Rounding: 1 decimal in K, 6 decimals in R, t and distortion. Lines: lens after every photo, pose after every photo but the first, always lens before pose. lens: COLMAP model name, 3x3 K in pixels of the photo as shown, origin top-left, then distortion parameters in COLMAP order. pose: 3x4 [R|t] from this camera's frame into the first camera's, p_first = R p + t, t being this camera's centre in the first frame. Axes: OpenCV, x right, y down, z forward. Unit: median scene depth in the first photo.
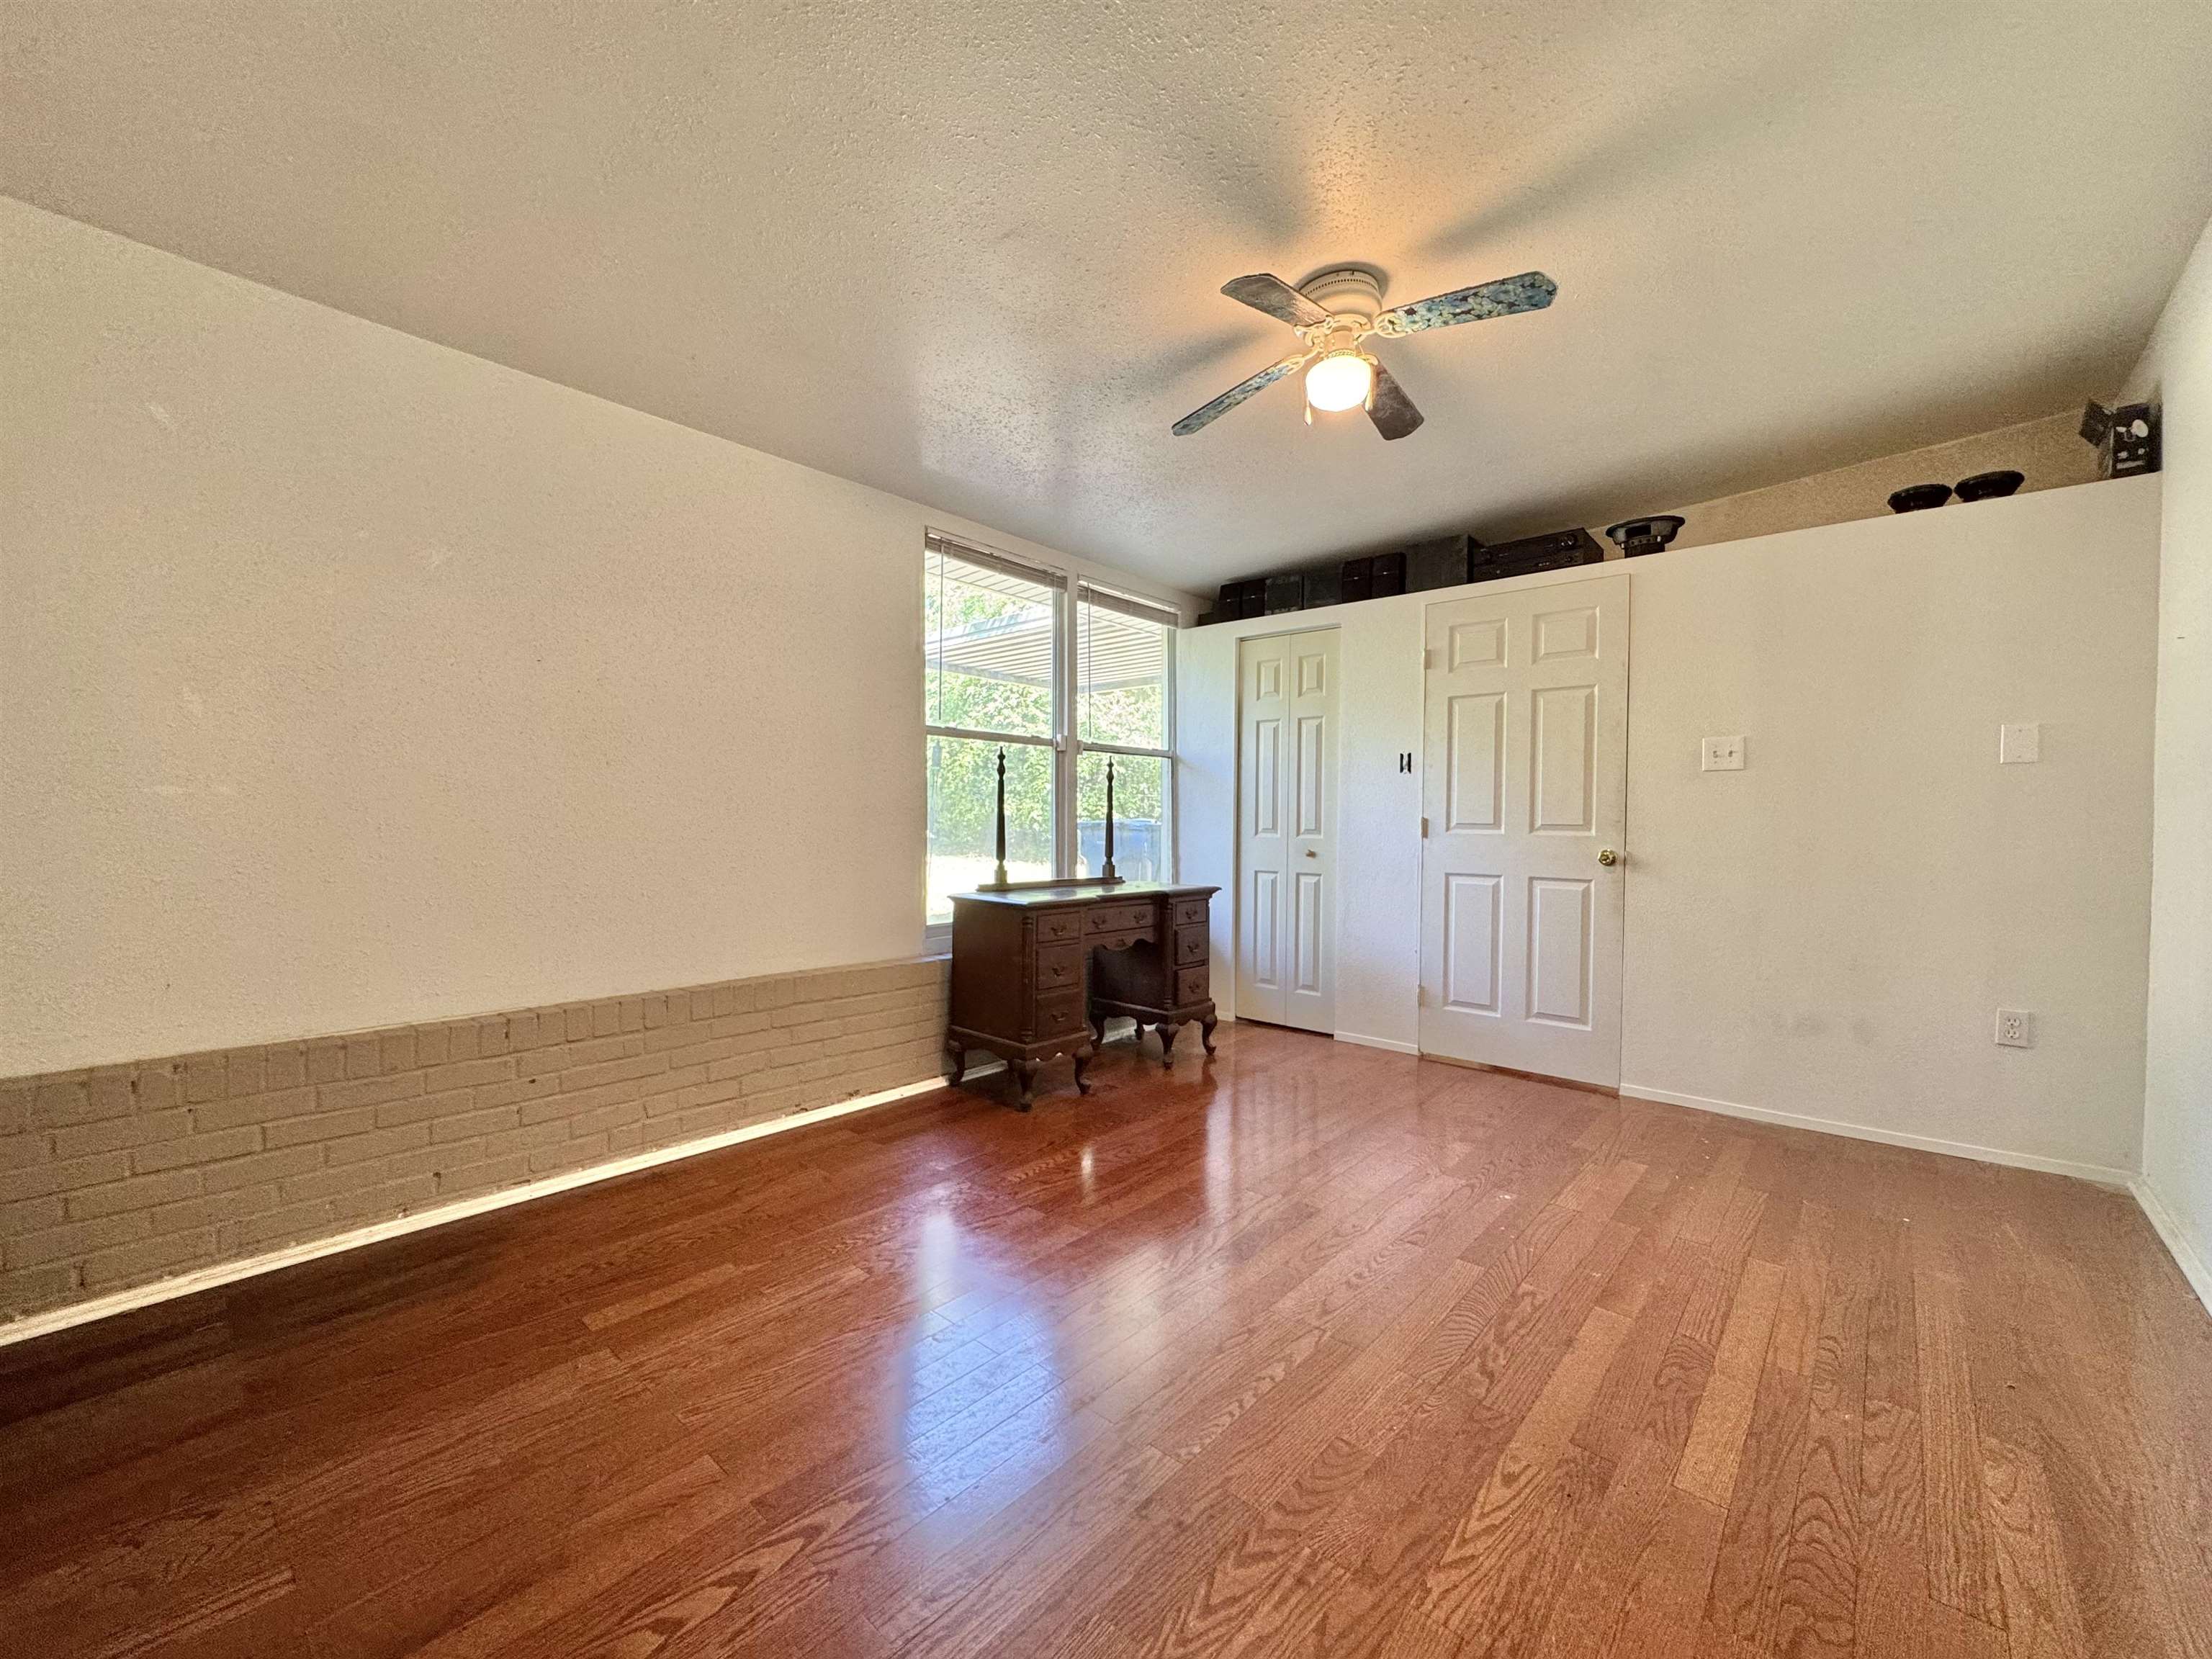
lens RADIAL K [[877.4, 0, 1101.5], [0, 877.4, 830.0], [0, 0, 1]] dist [-0.002738, 0.000020]
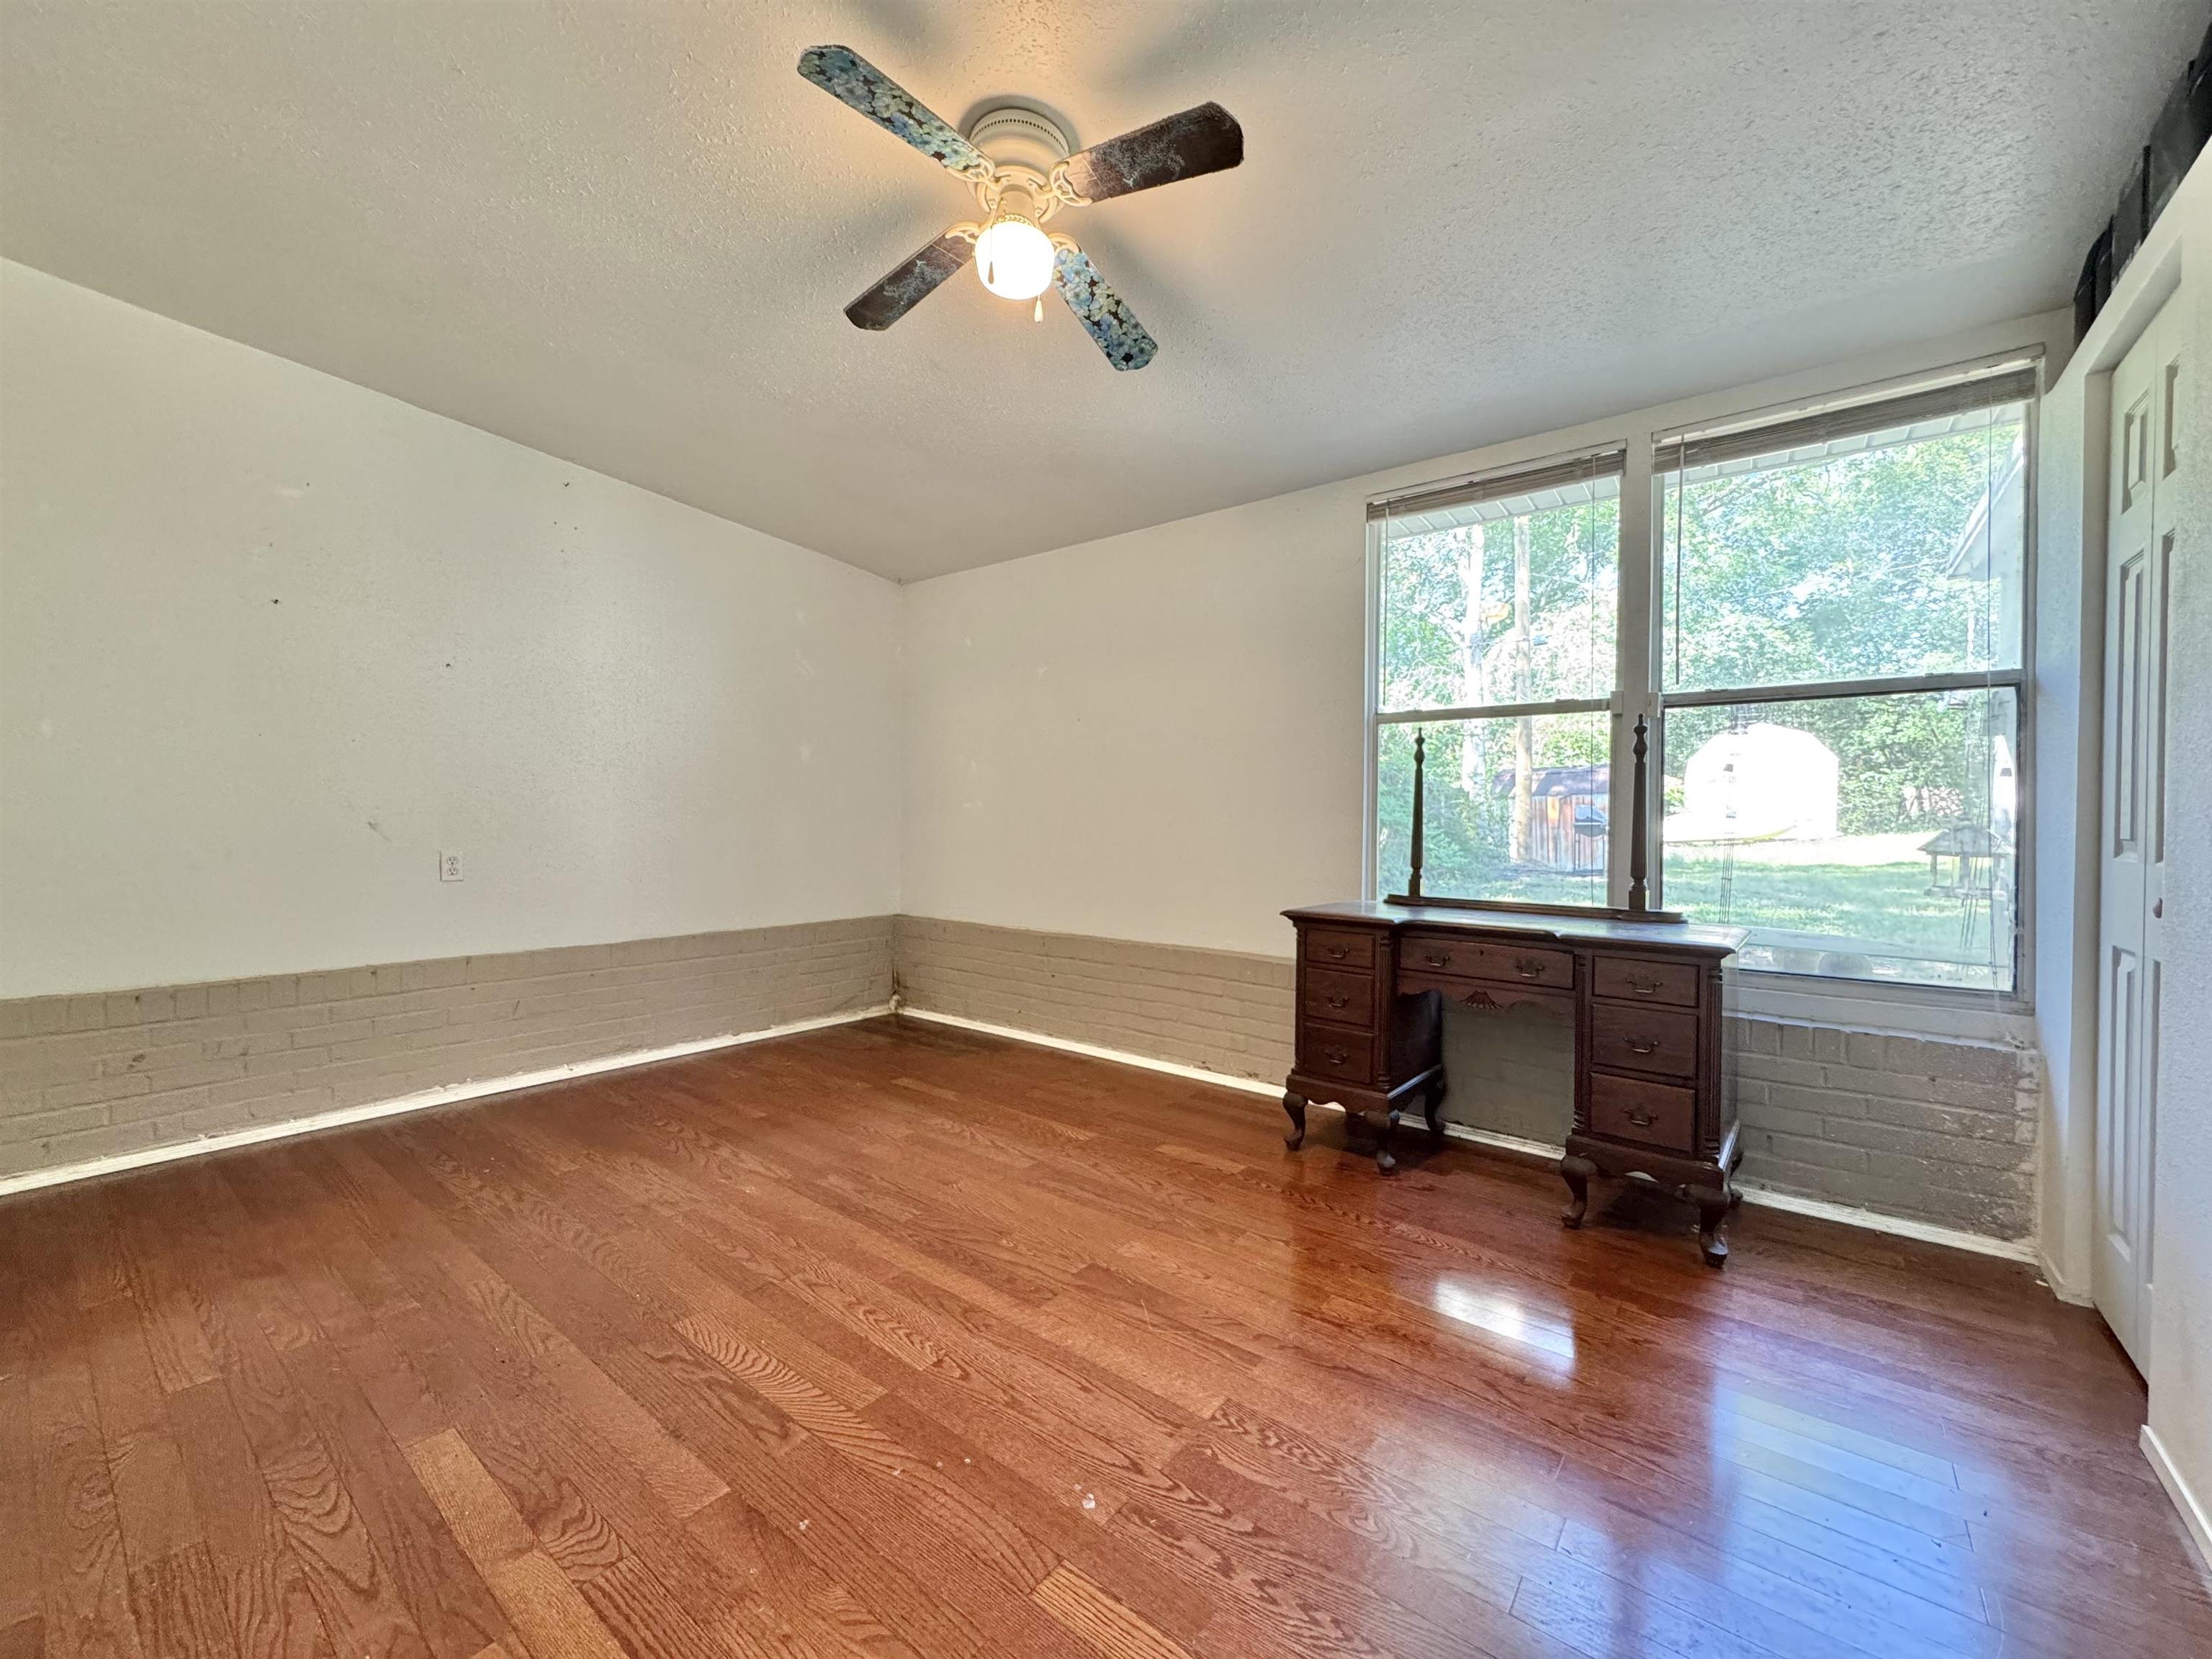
lens RADIAL K [[877.4, 0, 1101.5], [0, 877.4, 830.0], [0, 0, 1]] dist [-0.002738, 0.000020]
pose [[0.065808, 0.005528, -0.997817, 0.842532], [-0.017415, 0.999839, 0.004390, 0.001097], [0.997680, 0.017088, 0.065893, 0.813404]]
